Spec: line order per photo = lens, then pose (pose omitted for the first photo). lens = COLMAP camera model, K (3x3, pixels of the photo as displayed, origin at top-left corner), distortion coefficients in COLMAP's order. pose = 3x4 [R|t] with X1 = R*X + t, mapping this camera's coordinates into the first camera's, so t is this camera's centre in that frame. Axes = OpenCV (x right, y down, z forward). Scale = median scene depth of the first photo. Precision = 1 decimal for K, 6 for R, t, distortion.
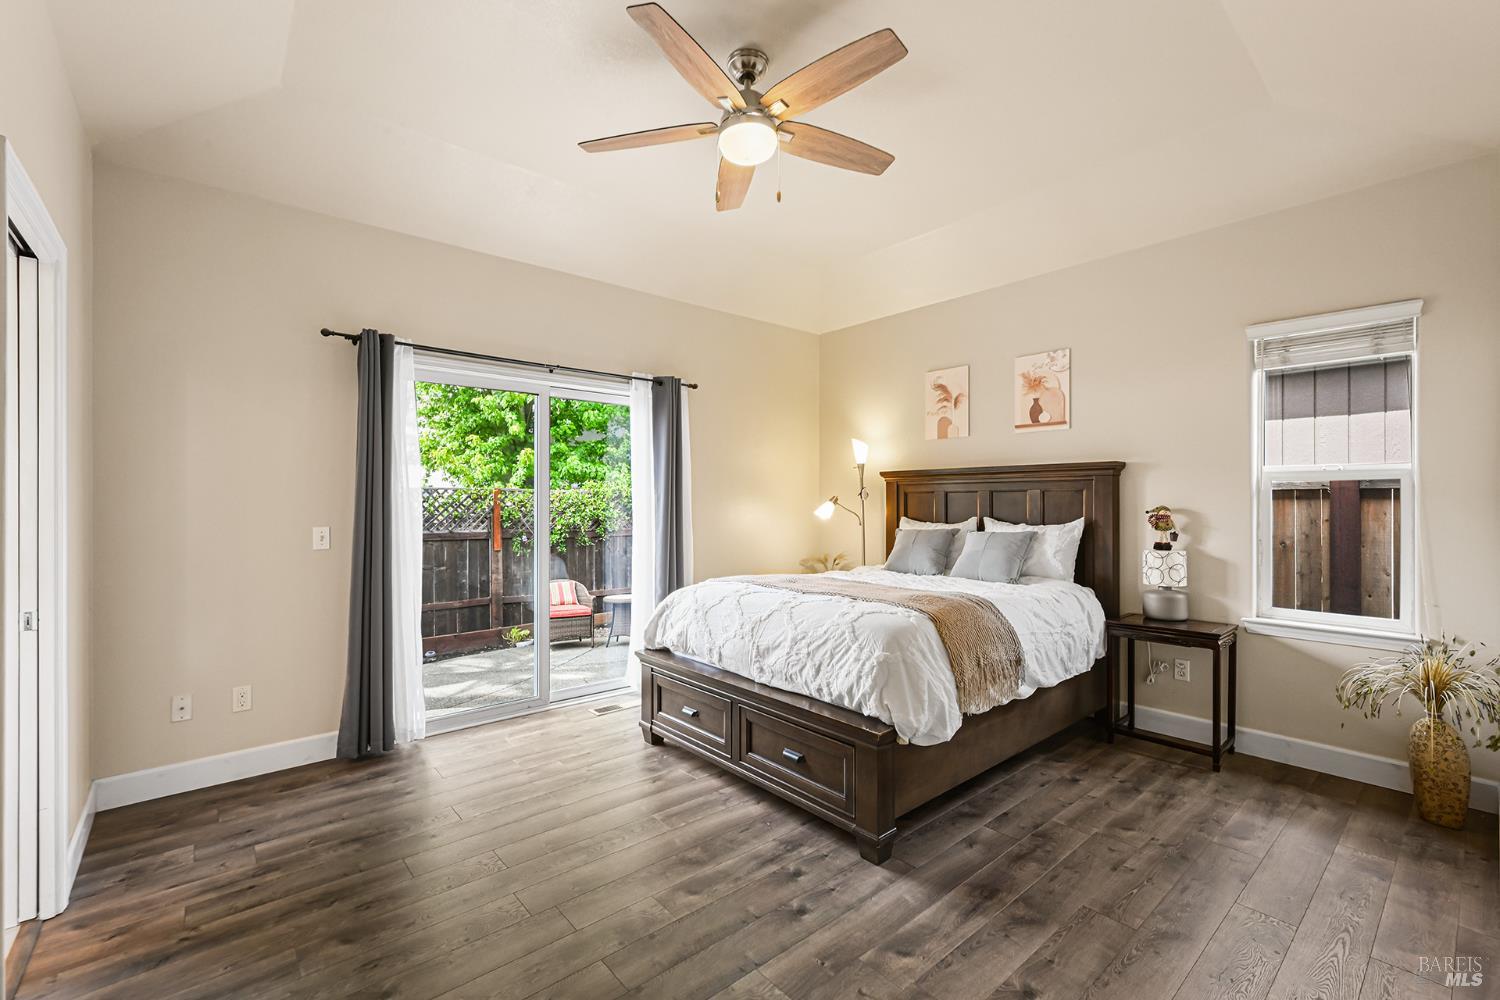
lens RADIAL K [[623.4, 0, 762.2], [0, 623.4, 502.5], [0, 0, 1]] dist [-0.002974, -0.000039]
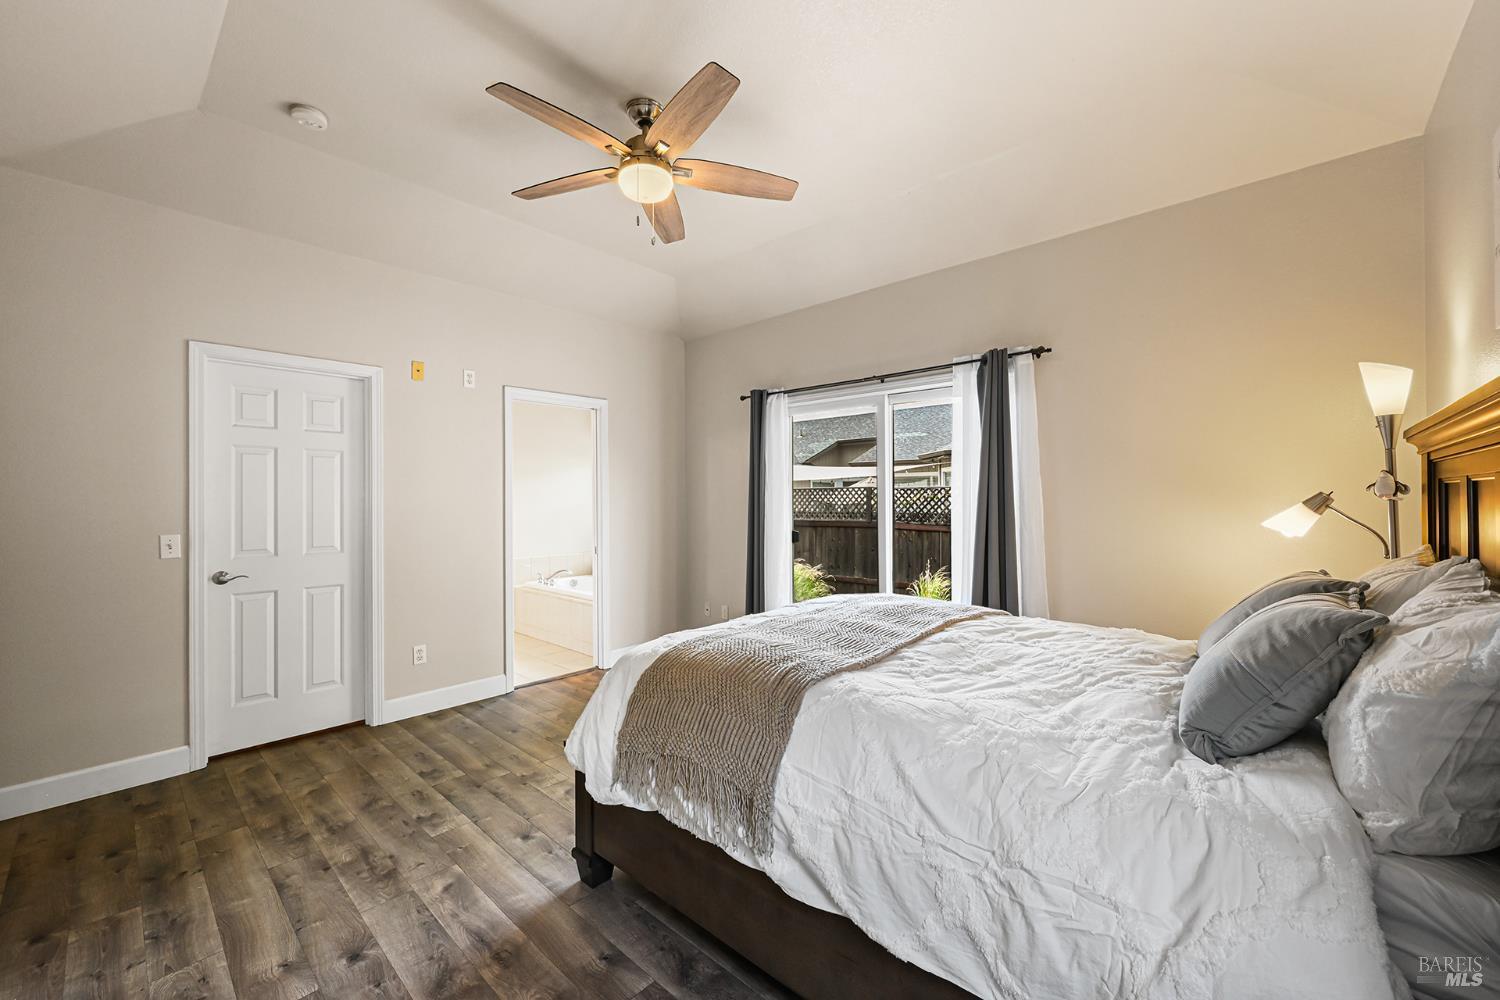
lens RADIAL K [[594.7, 0, 758.0], [0, 594.7, 496.4], [0, 0, 1]] dist [-0.000396, 0.000045]
pose [[0.124274, -0.003017, -0.992243, 1.079224], [0.005356, 0.999983, -0.002370, -0.017284], [0.992234, -0.005020, 0.124288, 1.089141]]
